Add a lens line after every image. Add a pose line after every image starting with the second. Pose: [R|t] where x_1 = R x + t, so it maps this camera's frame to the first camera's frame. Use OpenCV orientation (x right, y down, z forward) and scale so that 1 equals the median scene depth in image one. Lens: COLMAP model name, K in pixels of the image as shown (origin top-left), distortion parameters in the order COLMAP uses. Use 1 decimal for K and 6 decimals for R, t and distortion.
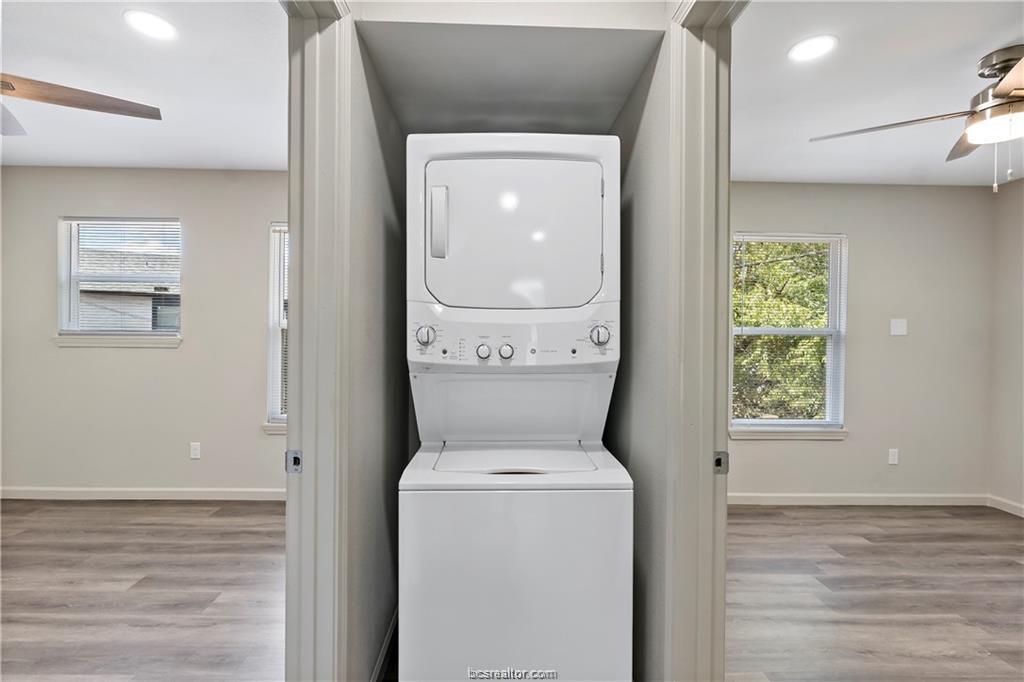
lens RADIAL K [[476.1, 0, 507.3], [0, 476.1, 336.2], [0, 0, 1]] dist [-0.000543, -0.000087]
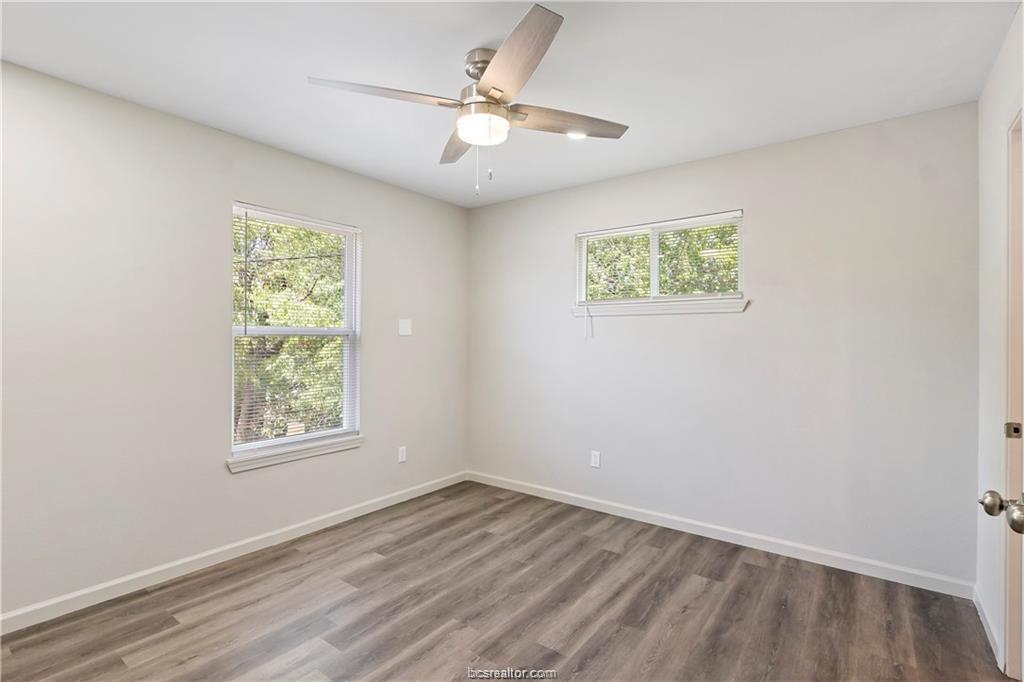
lens RADIAL K [[474.0, 0, 512.0], [0, 474.0, 341.0], [0, 0, 1]] dist [-0.000486, -0.000189]
pose [[0.618271, -0.013448, 0.785850, 0.208432], [0.007147, 0.999908, 0.011489, 0.000104], [-0.785933, -0.001487, 0.618310, 0.241983]]
